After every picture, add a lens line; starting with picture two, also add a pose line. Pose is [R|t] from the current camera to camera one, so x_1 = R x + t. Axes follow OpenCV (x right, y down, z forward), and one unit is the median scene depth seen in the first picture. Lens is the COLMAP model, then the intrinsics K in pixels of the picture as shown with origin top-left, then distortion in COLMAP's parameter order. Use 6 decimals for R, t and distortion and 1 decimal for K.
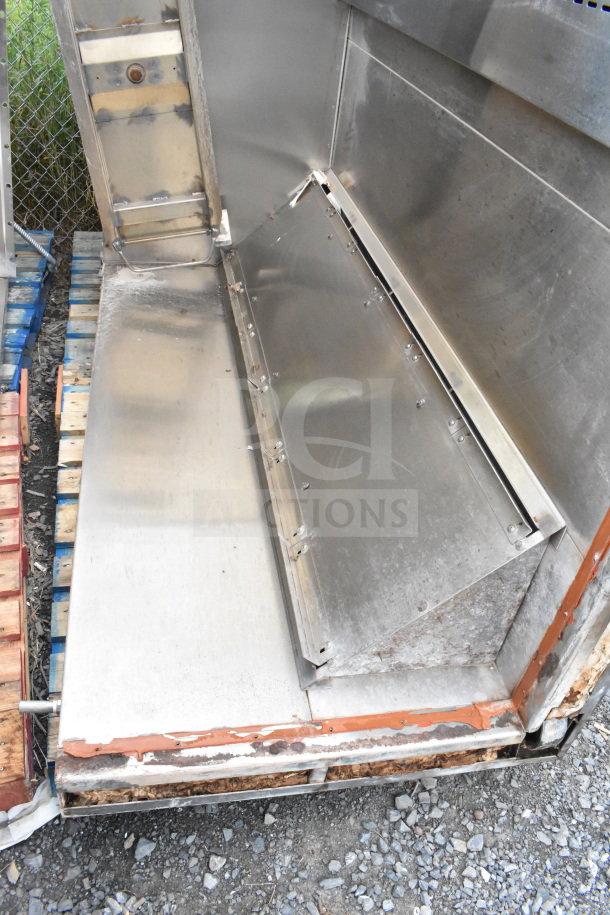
lens RADIAL K [[721.3, 0, 308.9], [0, 721.3, 453.8], [0, 0, 1]] dist [-0.101304, 0.024049]
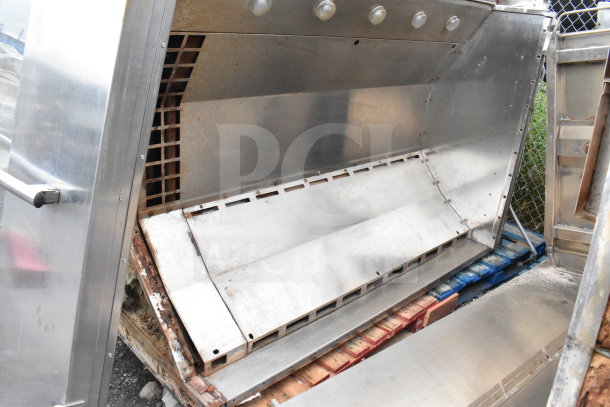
lens RADIAL K [[480.9, 0, 307.5], [0, 480.9, 203.2], [0, 0, 1]] dist [-0.101304, 0.024049]
pose [[0.472841, 0.212001, -0.855265, 0.333394], [-0.525323, 0.847091, -0.080455, -0.023443], [0.707430, 0.487333, 0.511908, 0.074274]]
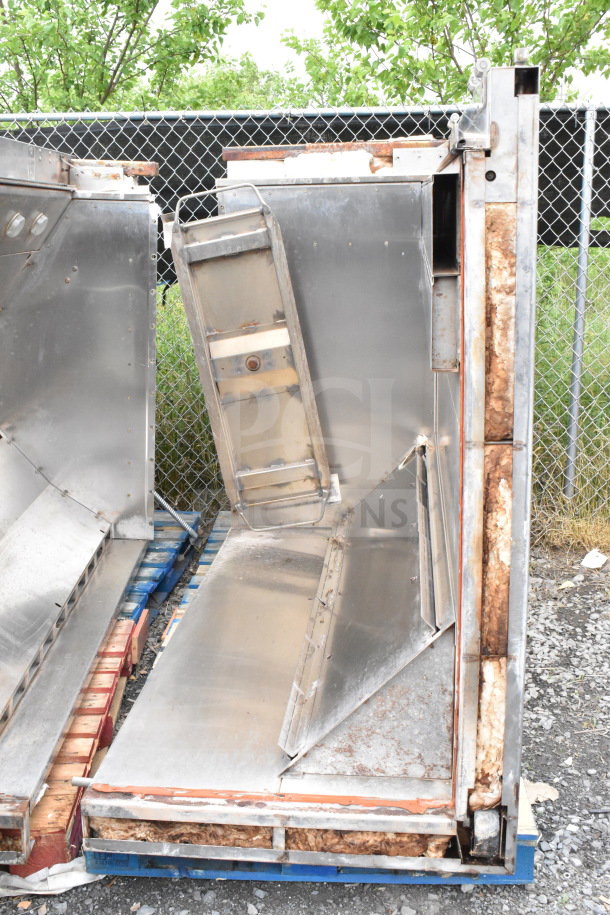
lens RADIAL K [[1033.1, 0, 289.1], [0, 1033.1, 462.0], [0, 0, 1]] dist [-0.060393, 0.000000]
pose [[0.948062, -0.061461, -0.312091, 0.327603], [-0.072541, 0.913524, -0.400264, 0.295674], [0.309704, 0.402115, 0.861619, -0.416264]]
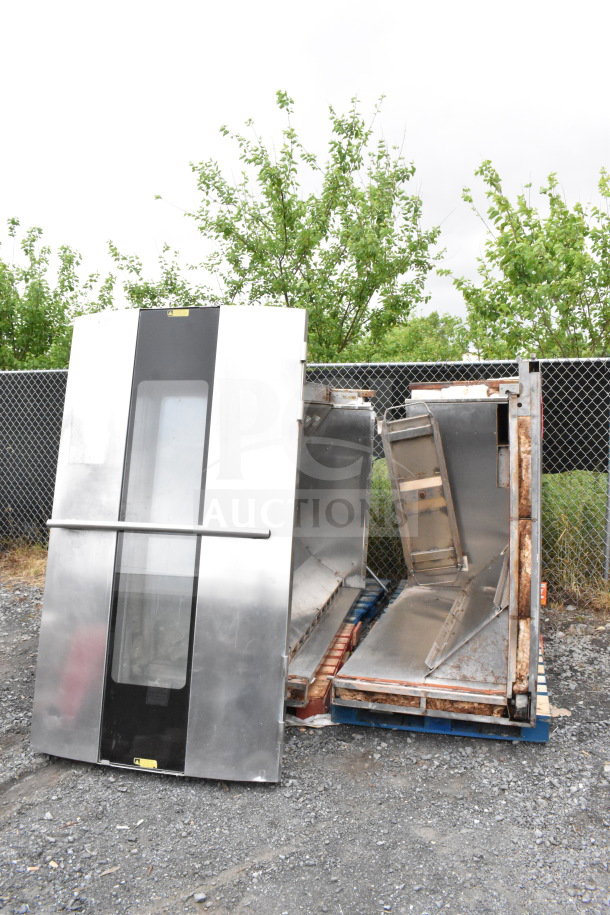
lens RADIAL K [[721.3, 0, 291.7], [0, 721.3, 470.9], [0, 0, 1]] dist [-0.101304, 0.024049]
pose [[0.860068, -0.088582, -0.502430, 0.524391], [-0.208951, 0.837264, -0.505300, 0.611981], [0.465427, 0.539576, 0.701595, -0.817277]]
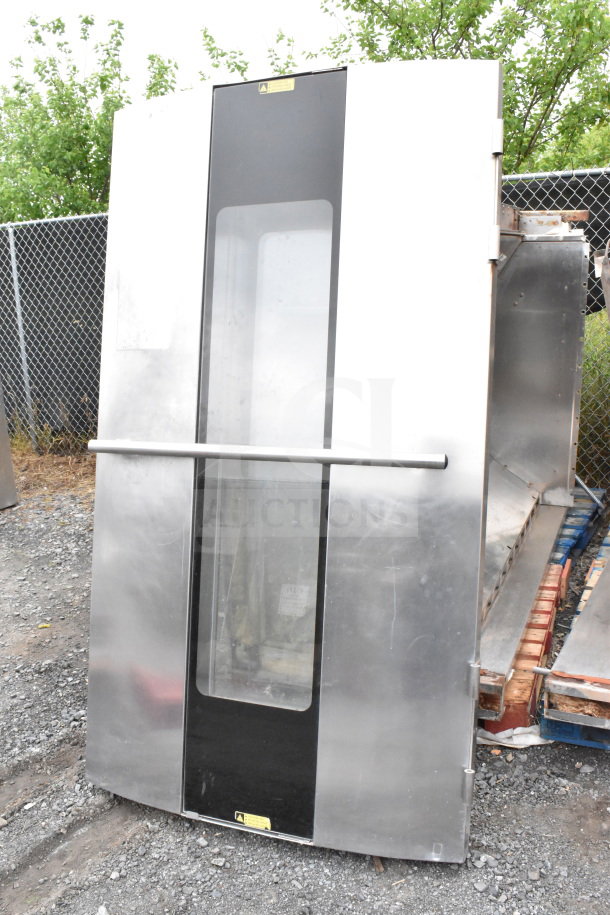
lens RADIAL K [[855.6, 0, 297.5], [0, 855.6, 459.4], [0, 0, 1]] dist [-0.078549, 0.000000]
pose [[0.758651, -0.023748, -0.651064, 0.298255], [-0.256481, 0.907750, -0.331975, 0.399224], [0.598887, 0.418839, 0.682575, -0.574988]]
